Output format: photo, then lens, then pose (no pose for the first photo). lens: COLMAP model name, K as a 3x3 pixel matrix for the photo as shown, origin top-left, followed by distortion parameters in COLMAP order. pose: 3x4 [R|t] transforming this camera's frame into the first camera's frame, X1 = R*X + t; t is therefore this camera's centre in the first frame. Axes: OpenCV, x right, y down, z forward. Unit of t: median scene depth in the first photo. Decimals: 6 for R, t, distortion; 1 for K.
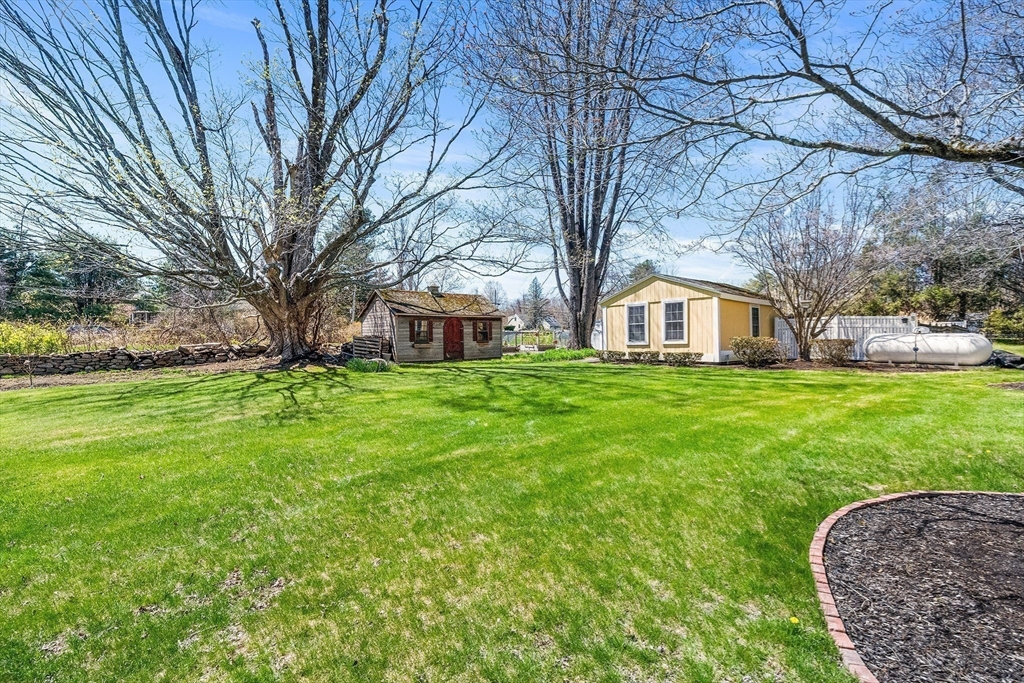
lens RADIAL K [[470.8, 0, 510.5], [0, 470.8, 338.5], [0, 0, 1]] dist [-0.008107, 0.001209]
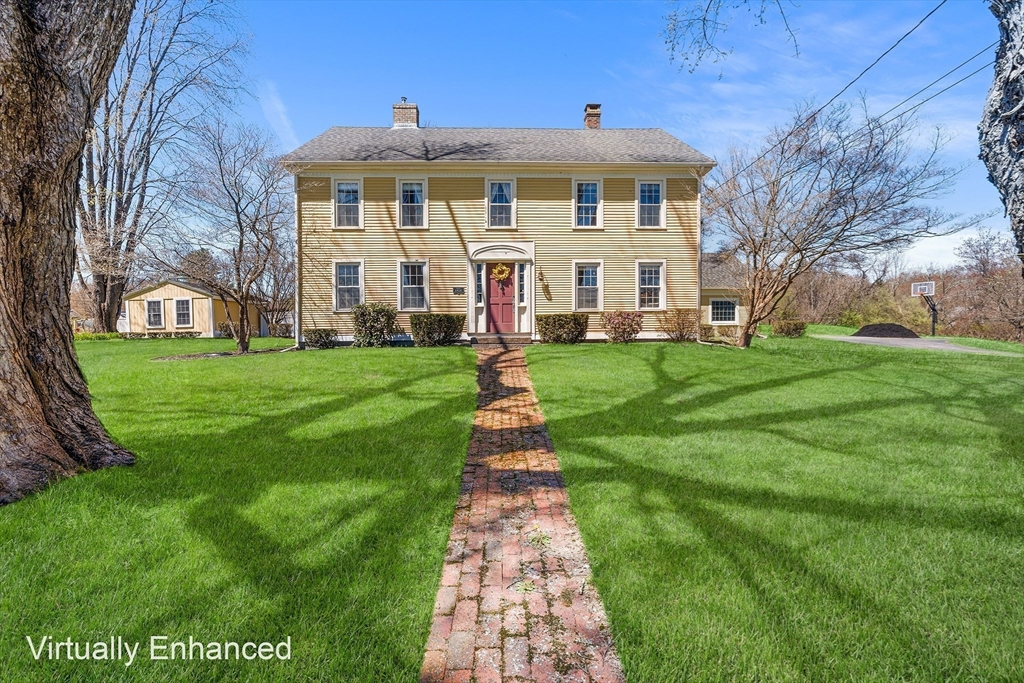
lens RADIAL K [[470.8, 0, 510.1], [0, 470.8, 337.6], [0, 0, 1]] dist [-0.008107, 0.001209]
pose [[0.661360, -0.025933, 0.749620, -0.091946], [0.011038, 0.999630, 0.024844, 0.019567], [-0.749988, -0.008156, 0.661402, -0.784394]]
